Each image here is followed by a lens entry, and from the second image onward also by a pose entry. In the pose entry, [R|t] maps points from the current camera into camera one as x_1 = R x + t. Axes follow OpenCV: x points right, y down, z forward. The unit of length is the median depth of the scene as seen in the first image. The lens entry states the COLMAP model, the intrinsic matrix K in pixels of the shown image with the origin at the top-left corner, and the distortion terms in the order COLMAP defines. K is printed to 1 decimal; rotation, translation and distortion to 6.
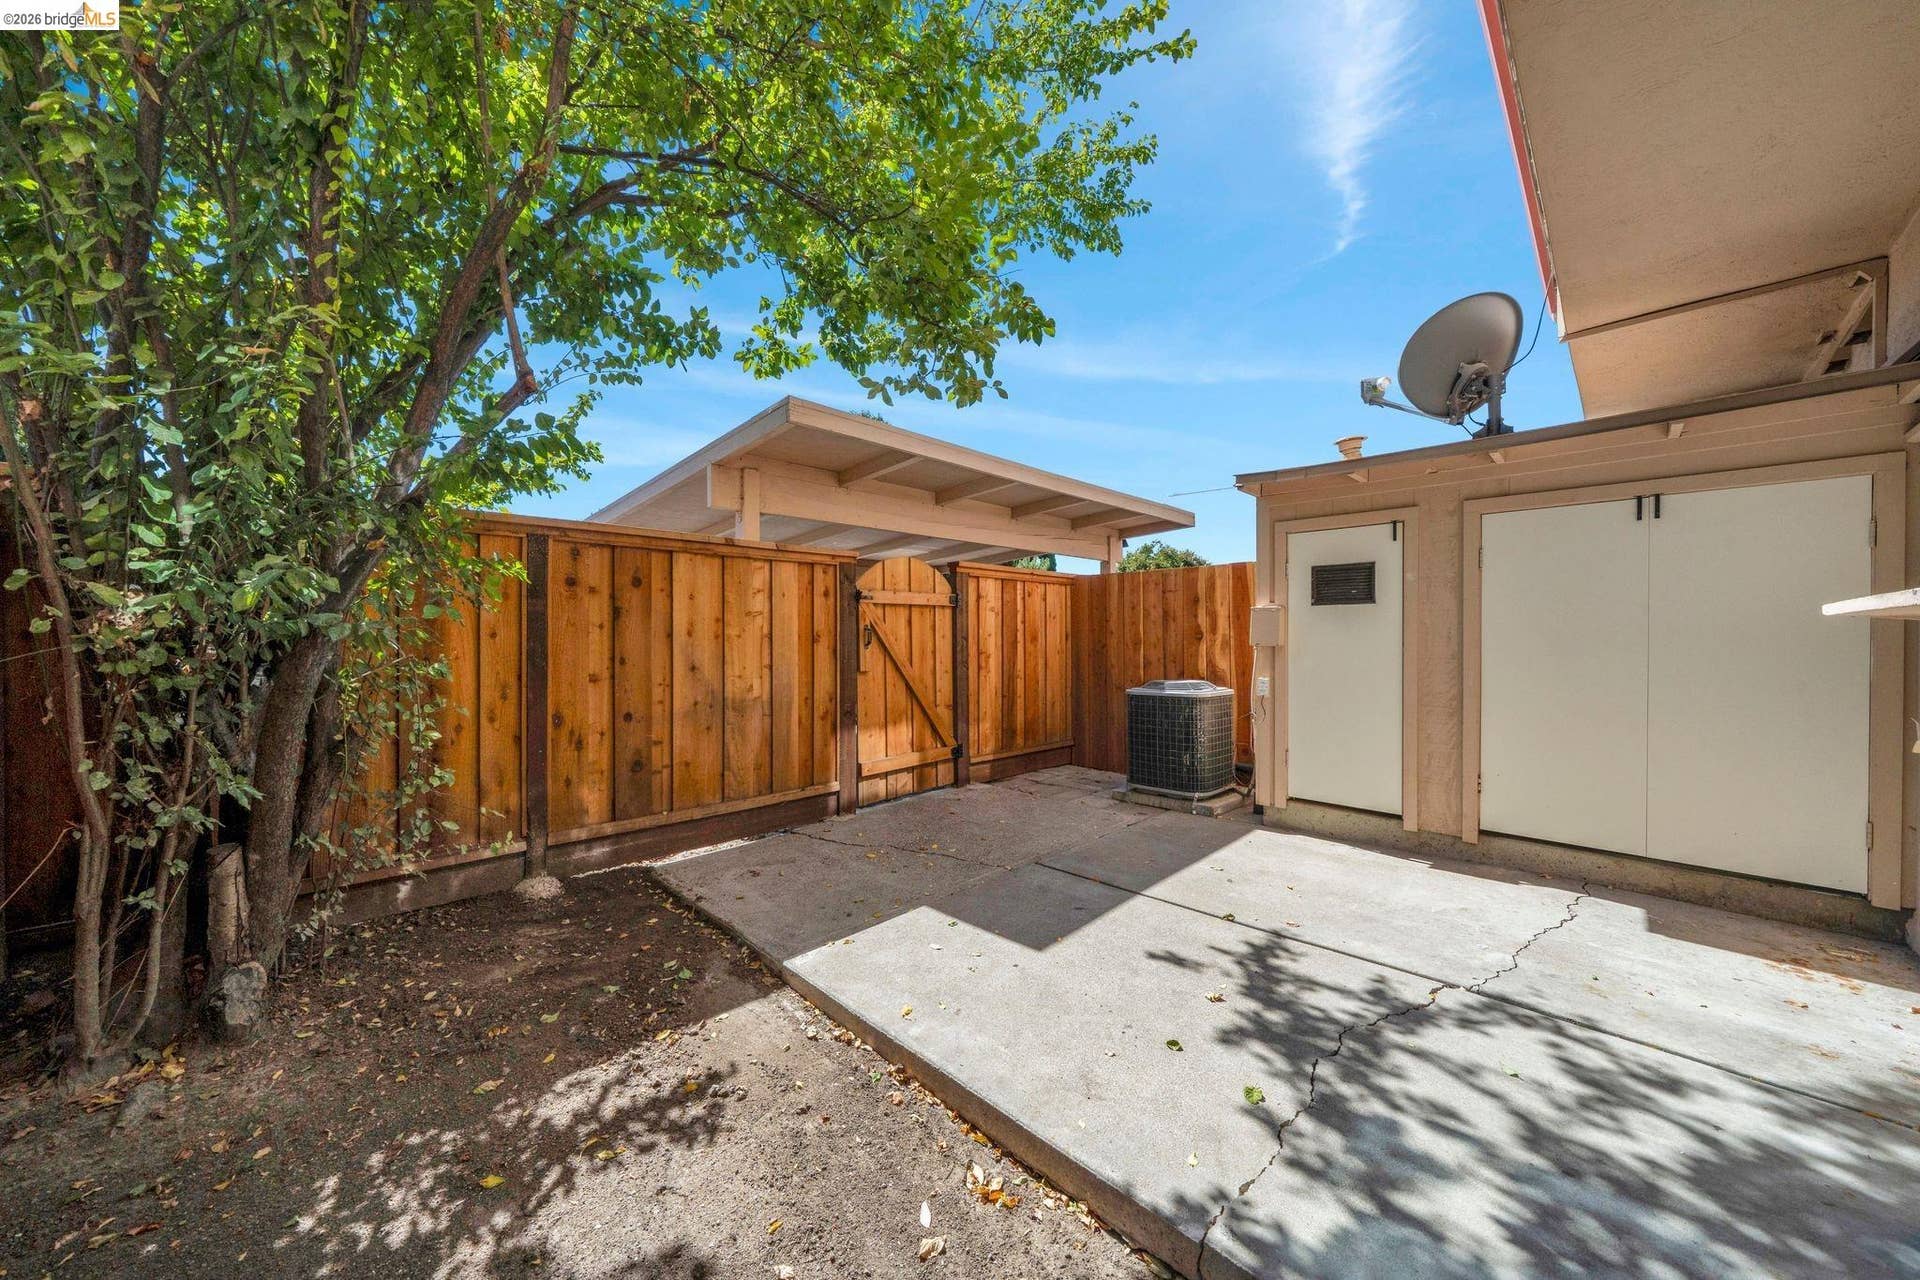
lens RADIAL K [[653.2, 0, 960.0], [0, 653.2, 640.0], [0, 0, 1]] dist [-0.001607, -0.000096]
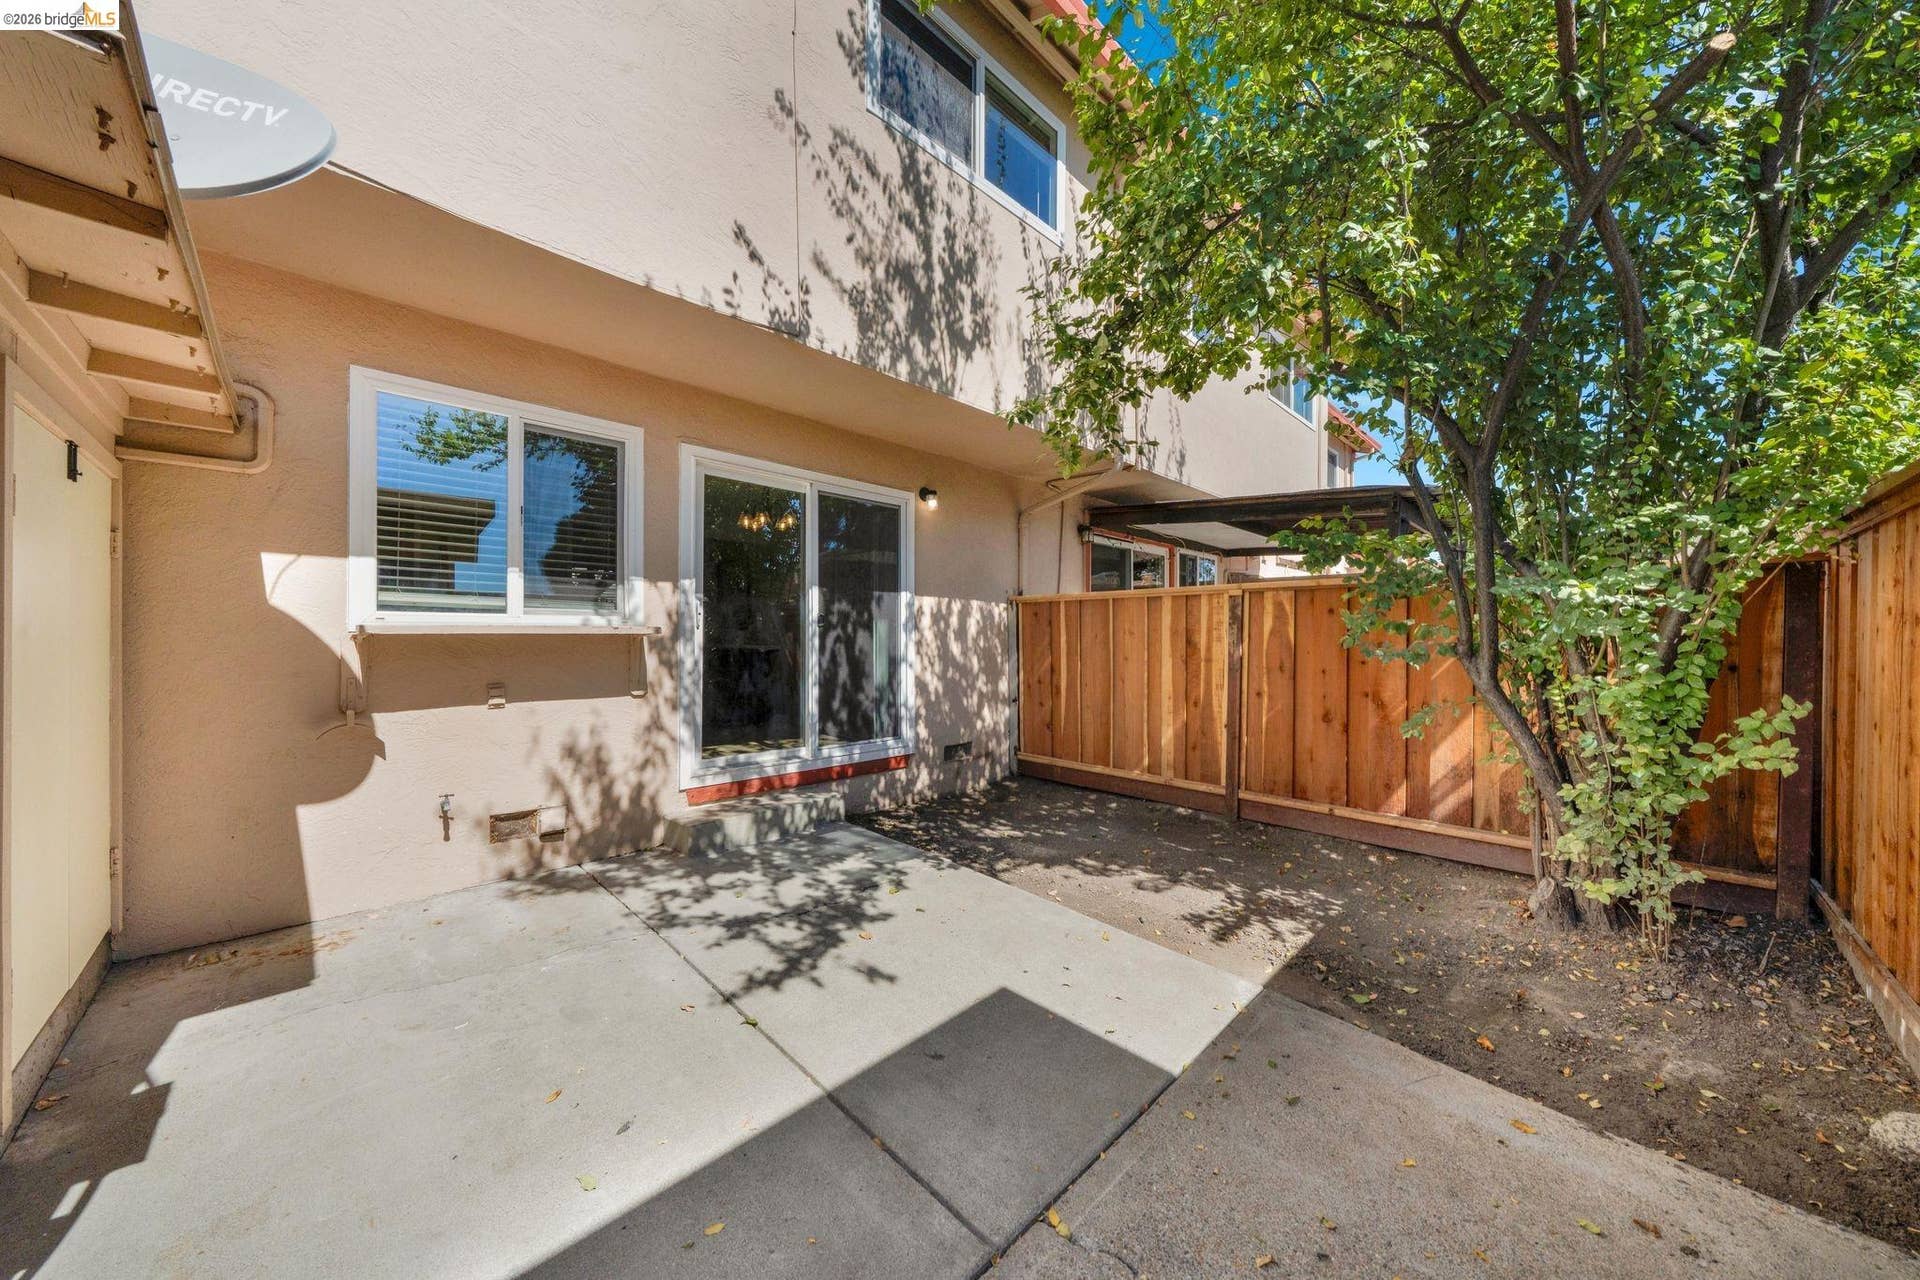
lens RADIAL K [[653.2, 0, 960.0], [0, 653.2, 640.0], [0, 0, 1]] dist [-0.001607, -0.000096]
pose [[-0.999729, -0.002425, -0.023148, 0.244122], [-0.002706, 0.999923, 0.012118, -0.044105], [0.023117, 0.012177, -0.999659, 2.249841]]
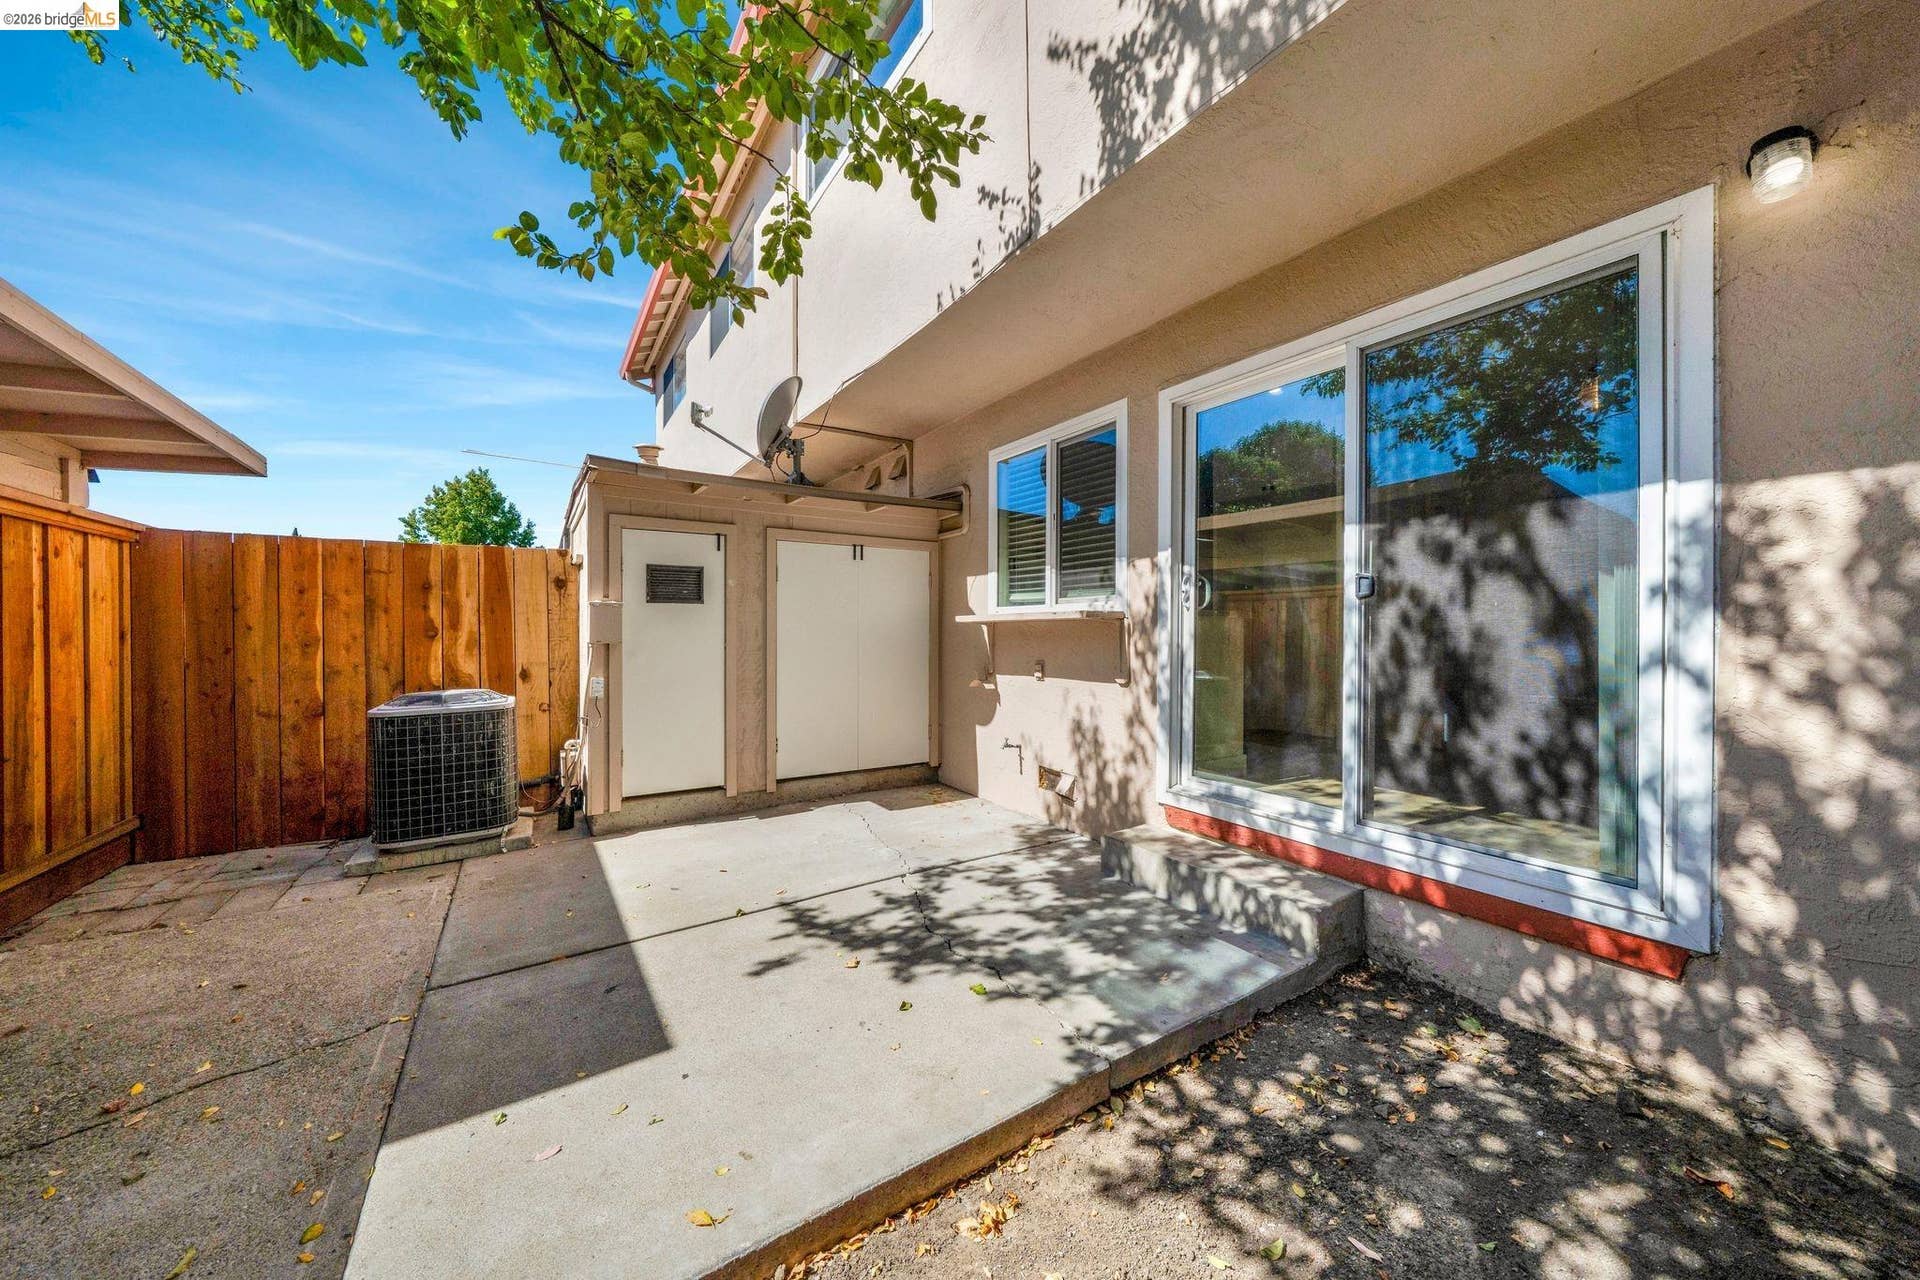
lens RADIAL K [[656.3, 0, 927.2], [0, 656.3, 629.1], [0, 0, 1]] dist [-0.000682, -0.000131]
pose [[0.226657, 0.005070, 0.973962, -0.643099], [0.008689, 0.999936, -0.007227, -0.000570], [-0.973936, 0.010101, 0.226598, 0.618689]]
